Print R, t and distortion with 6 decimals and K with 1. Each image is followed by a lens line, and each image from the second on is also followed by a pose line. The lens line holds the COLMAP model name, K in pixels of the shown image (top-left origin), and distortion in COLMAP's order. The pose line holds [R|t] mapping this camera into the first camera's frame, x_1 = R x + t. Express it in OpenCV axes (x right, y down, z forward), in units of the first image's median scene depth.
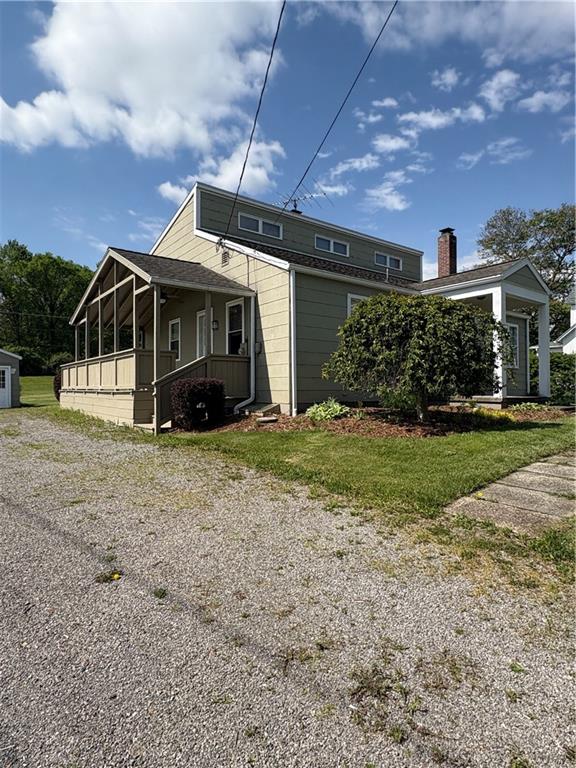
lens RADIAL K [[430.9, 0, 288.1], [0, 430.9, 384.8], [0, 0, 1]] dist [-0.010792, 0.000669]
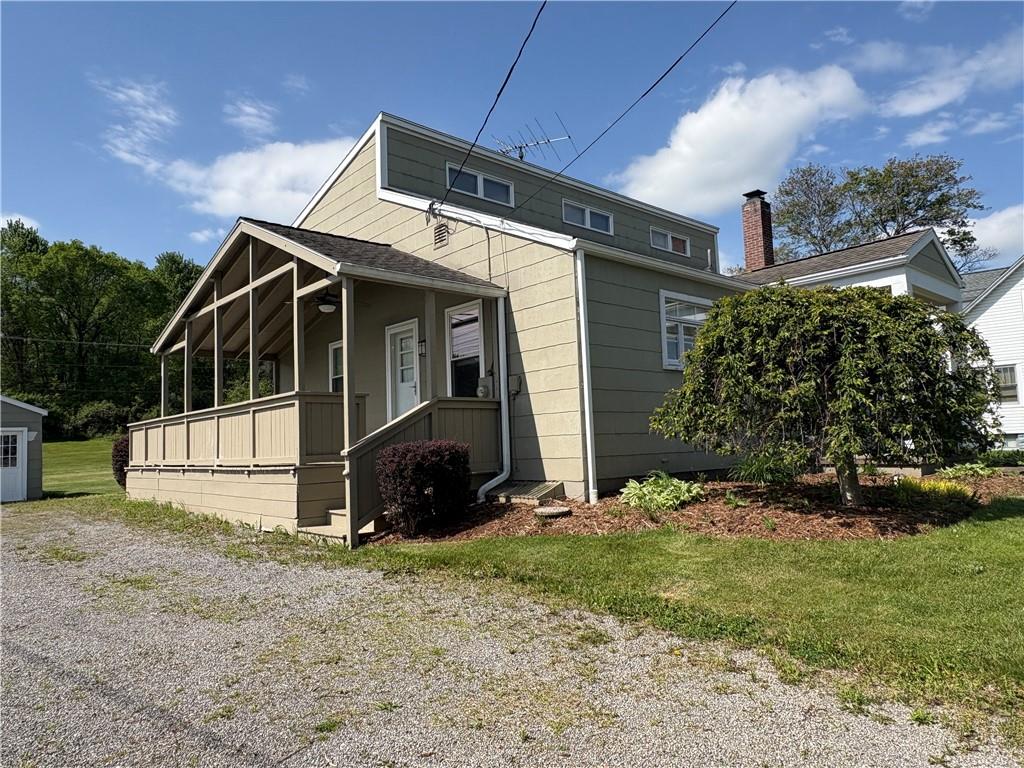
lens RADIAL K [[678.3, 0, 511.4], [0, 678.3, 387.2], [0, 0, 1]] dist [-0.005637, 0.000163]
pose [[0.997032, -0.025917, 0.072496, -0.138150], [0.031698, 0.996310, -0.079760, -0.009924], [-0.070162, 0.081821, 0.994174, 0.097466]]
